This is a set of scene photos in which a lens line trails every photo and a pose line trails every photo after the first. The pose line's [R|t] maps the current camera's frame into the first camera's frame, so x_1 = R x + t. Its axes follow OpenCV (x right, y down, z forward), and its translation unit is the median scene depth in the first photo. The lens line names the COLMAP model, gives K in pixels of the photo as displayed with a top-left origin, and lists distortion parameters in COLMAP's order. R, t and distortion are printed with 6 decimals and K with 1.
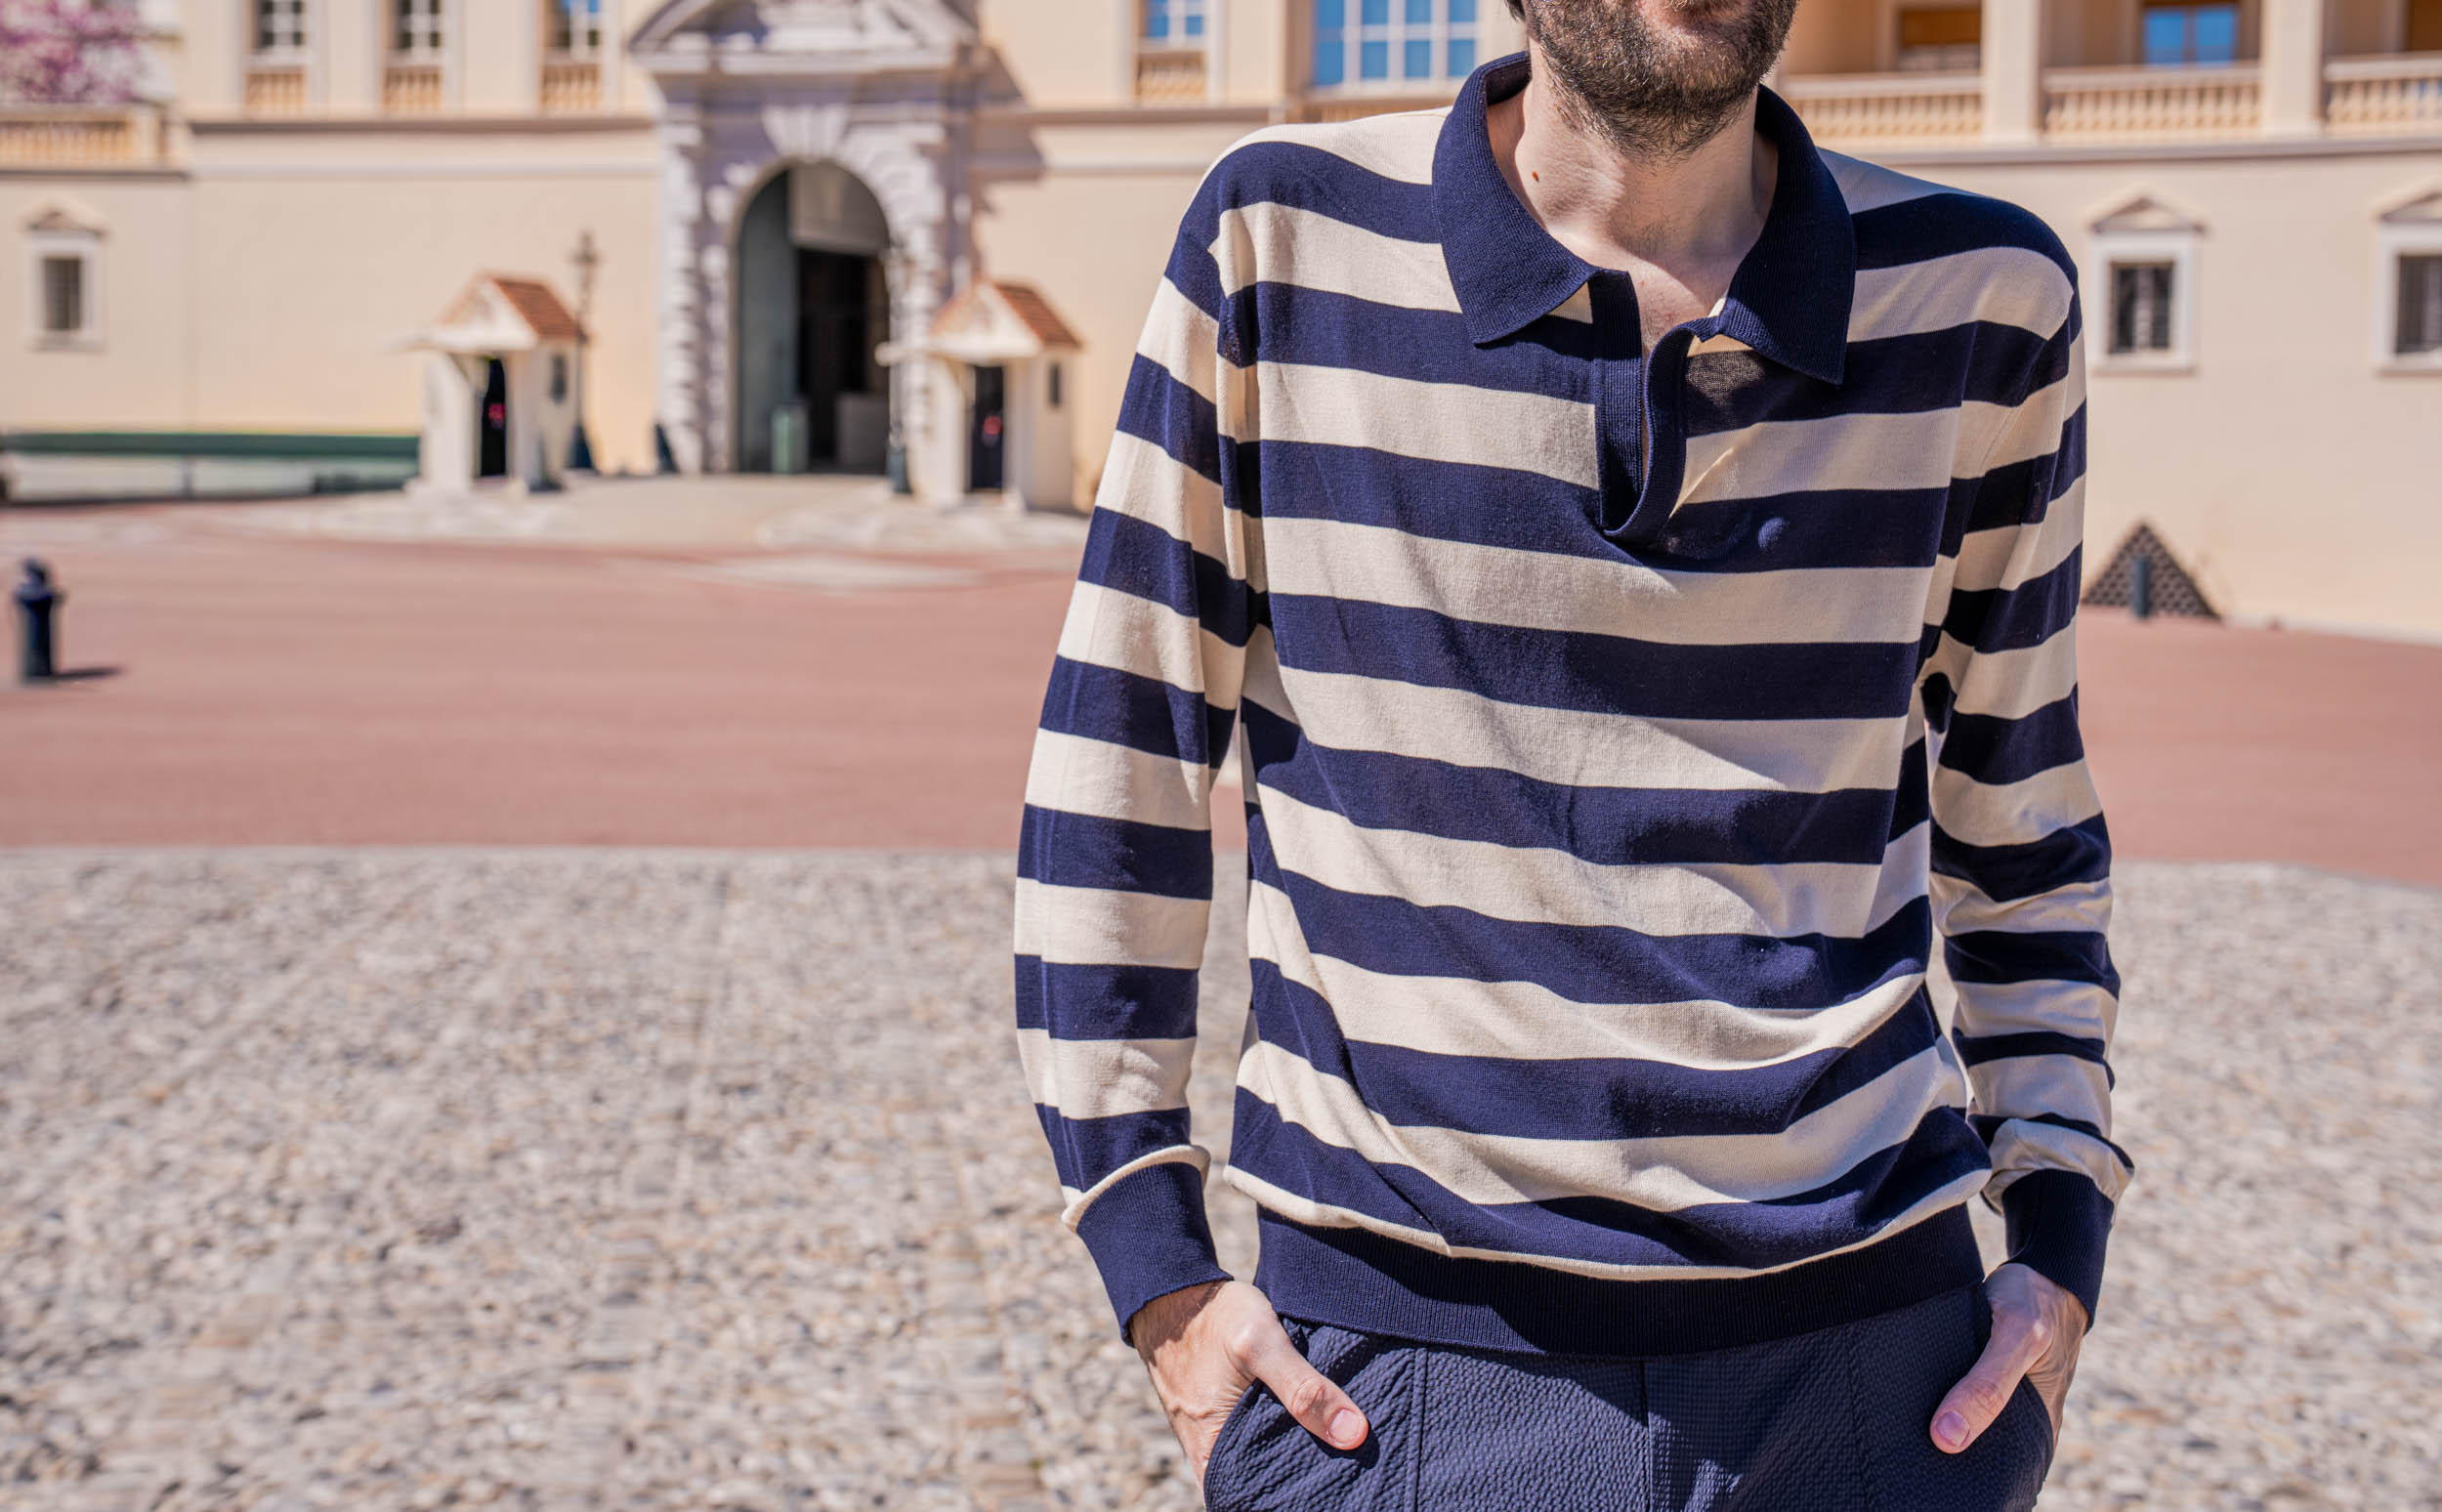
lens RADIAL K [[2975.3, 0, 1426.4], [0, 2975.3, 645.9], [0, 0, 1]] dist [0.100817, 0.000000]
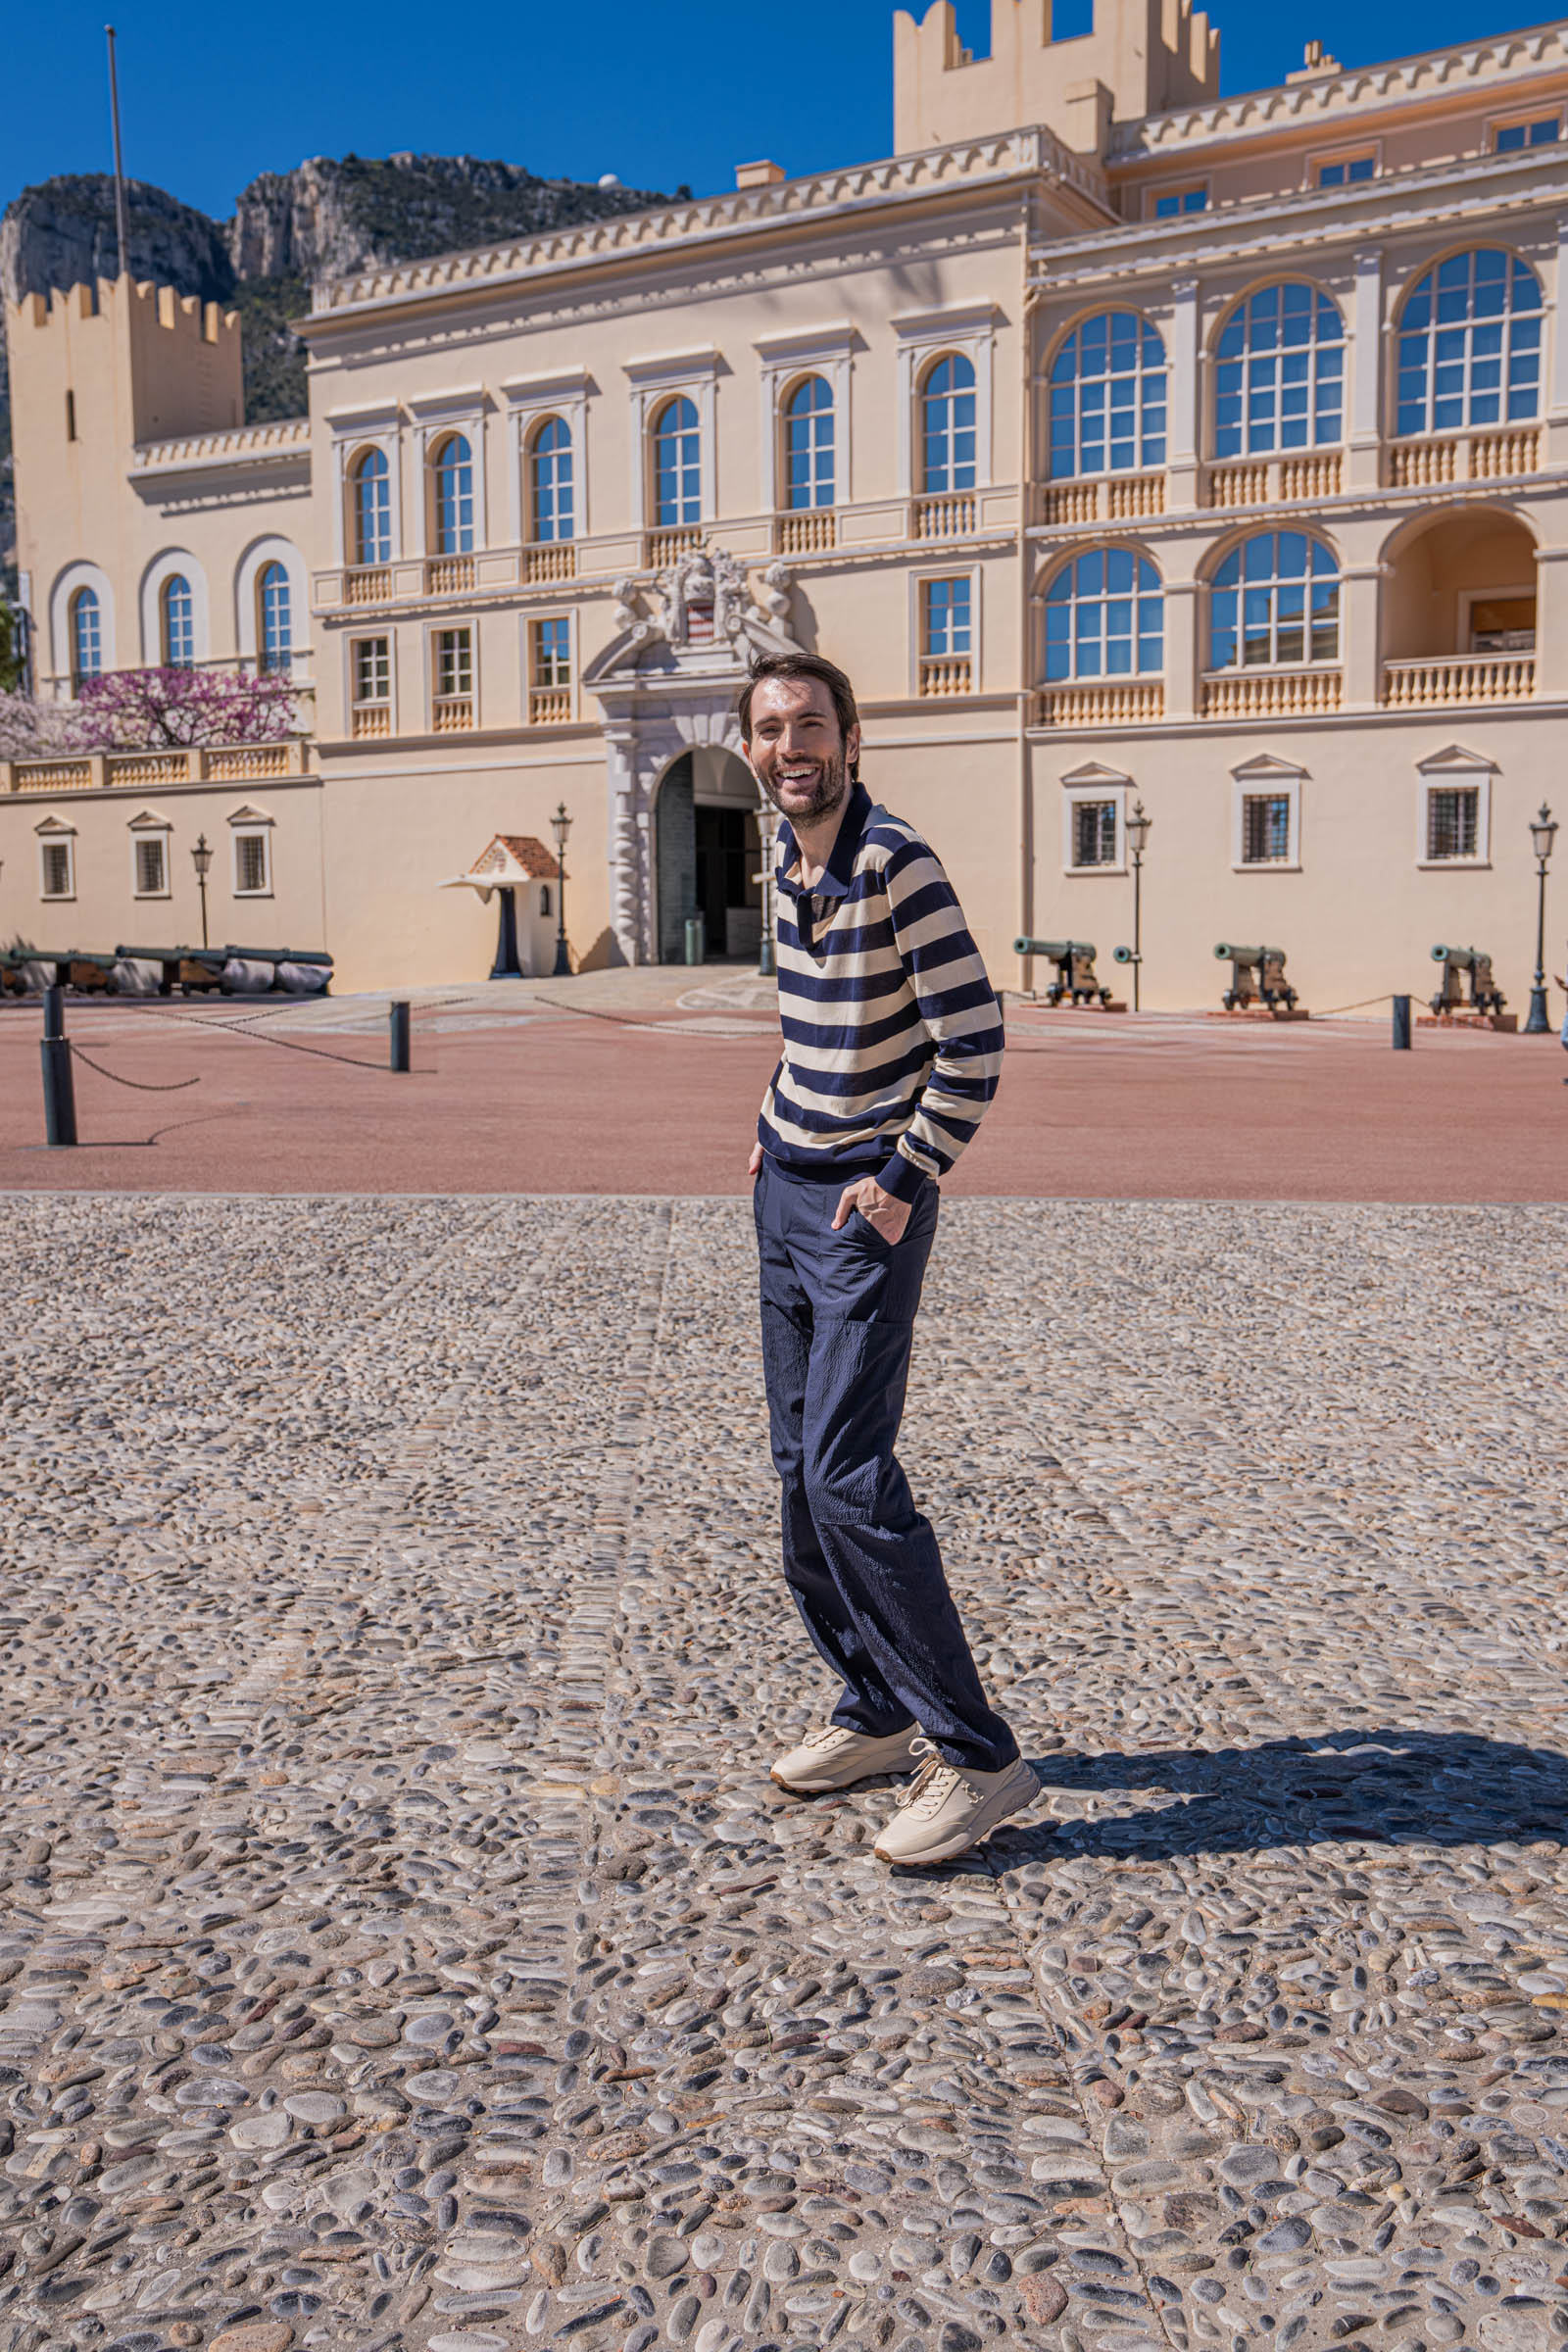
lens RADIAL K [[2236.0, 0, 769.9], [0, 2236.0, 1198.6], [0, 0, 1]] dist [-0.020022, 0.101244]
pose [[0.984840, -0.009080, -0.173225, 0.040292], [0.017991, 0.998590, 0.049941, 0.014324], [0.172528, -0.052301, 0.983615, -0.238868]]
